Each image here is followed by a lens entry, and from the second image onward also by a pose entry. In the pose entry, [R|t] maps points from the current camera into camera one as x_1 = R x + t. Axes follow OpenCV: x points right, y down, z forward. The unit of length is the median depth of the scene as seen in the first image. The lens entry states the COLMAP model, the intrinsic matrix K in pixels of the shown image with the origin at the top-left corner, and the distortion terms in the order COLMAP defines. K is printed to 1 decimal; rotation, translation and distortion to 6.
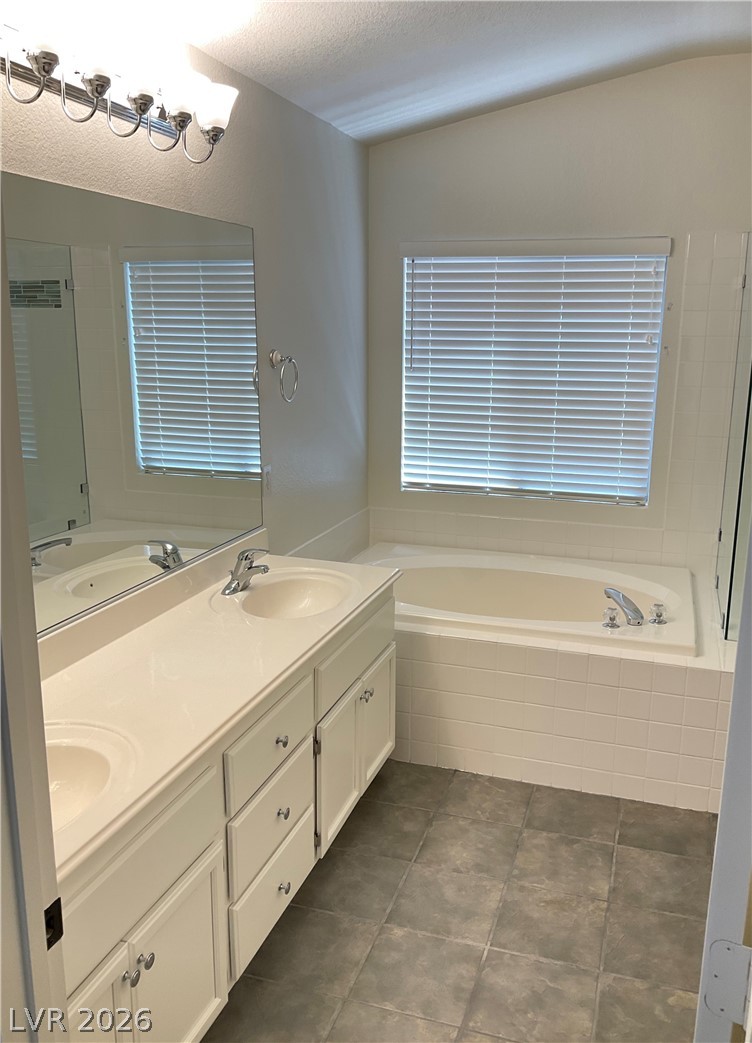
lens RADIAL K [[882.0, 0, 393.3], [0, 882.0, 525.9], [0, 0, 1]] dist [0.067714, -0.010147]
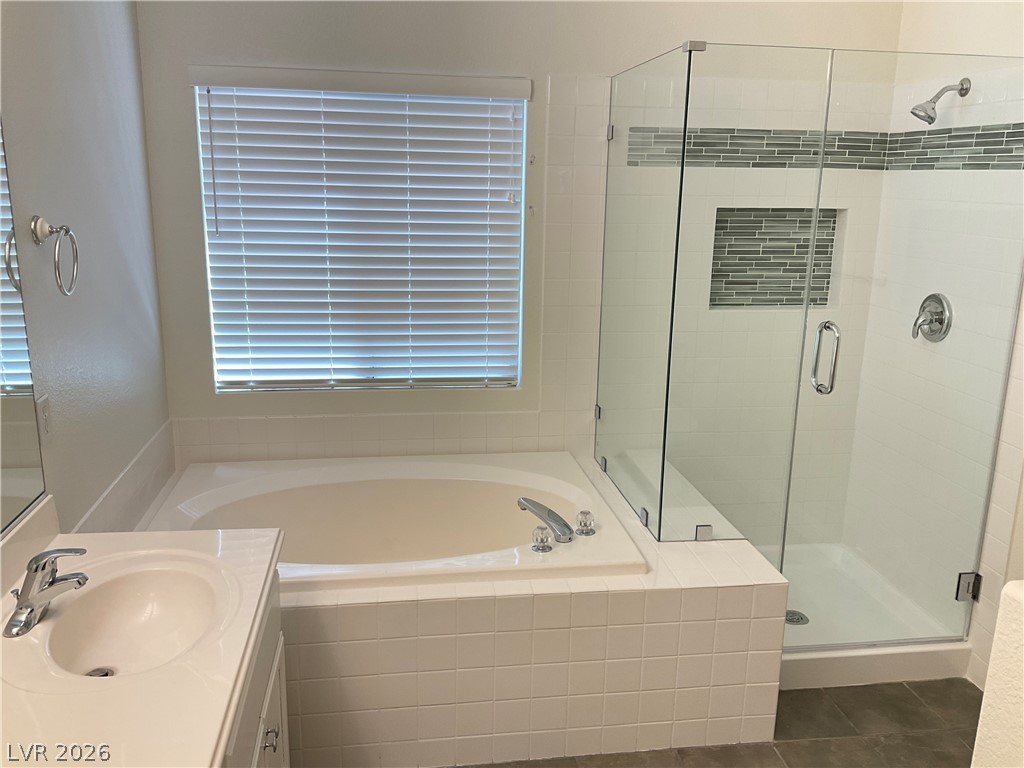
lens RADIAL K [[857.0, 0, 506.4], [0, 857.0, 384.0], [0, 0, 1]] dist [0.080460, -0.113747]
pose [[0.901498, -0.096140, 0.421970, -0.089534], [0.088902, 0.995359, 0.036847, -0.060735], [-0.423553, 0.004296, 0.905861, 0.246845]]
